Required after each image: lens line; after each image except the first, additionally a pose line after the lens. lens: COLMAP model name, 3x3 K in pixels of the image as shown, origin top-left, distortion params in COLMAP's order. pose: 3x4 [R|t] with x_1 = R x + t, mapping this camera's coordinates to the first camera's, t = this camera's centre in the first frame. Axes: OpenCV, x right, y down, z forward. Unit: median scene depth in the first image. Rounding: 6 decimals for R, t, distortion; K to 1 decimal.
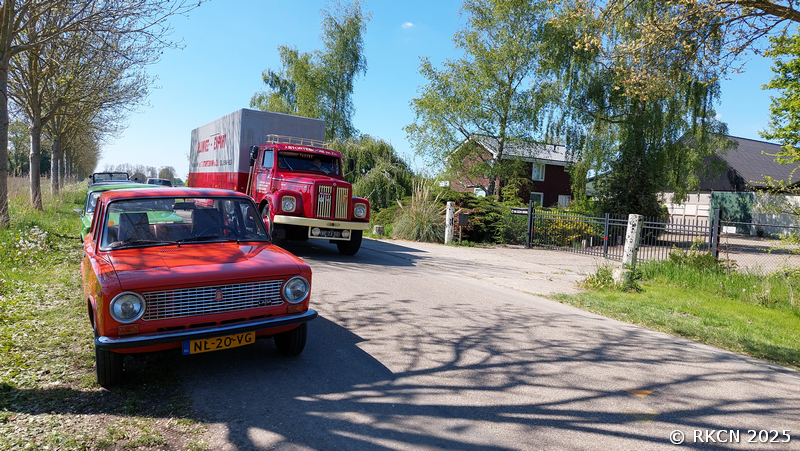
lens RADIAL K [[608.8, 0, 405.1], [0, 608.8, 221.6], [0, 0, 1]] dist [0.003768, 0.000548]
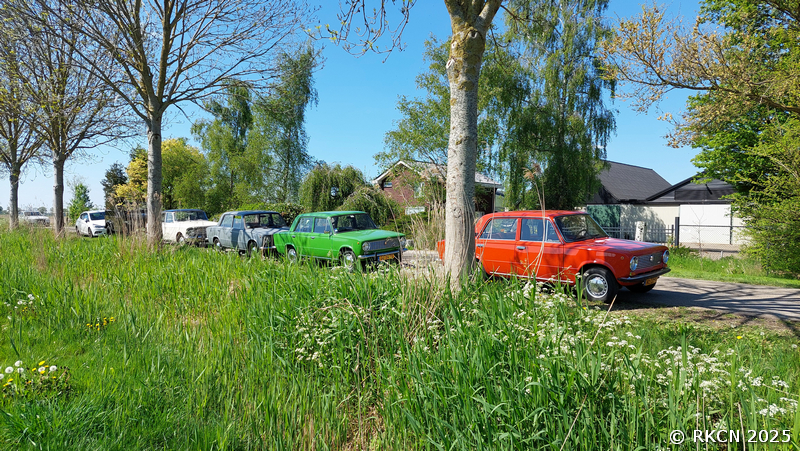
lens RADIAL K [[618.2, 0, 407.2], [0, 618.2, 224.8], [0, 0, 1]] dist [0.007569, -0.001869]
pose [[0.961045, -0.034715, 0.274201, -0.175233], [0.041836, 0.998921, -0.020161, 0.000473], [-0.273206, 0.030847, 0.961461, -0.082159]]
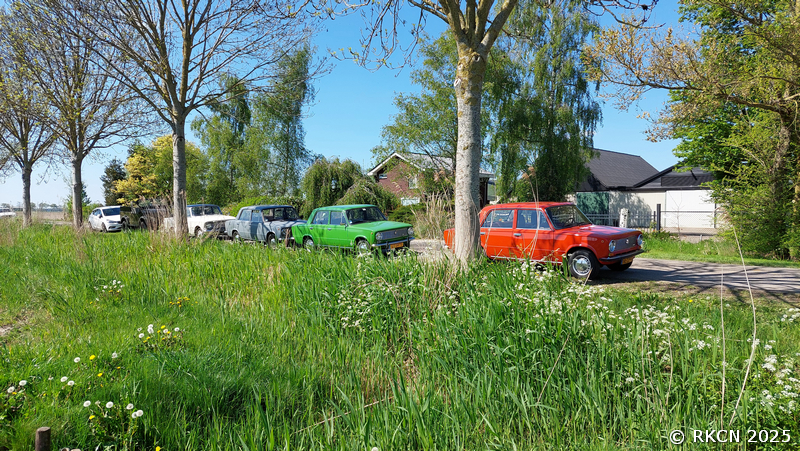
lens RADIAL K [[630.4, 0, 400.0], [0, 630.4, 225.5], [0, 0, 1]] dist [0.002844, 0.002265]
pose [[0.958210, -0.056245, 0.280481, -0.200230], [0.059089, 0.998251, -0.001687, -0.000493], [-0.279895, 0.018190, 0.959858, -0.126437]]
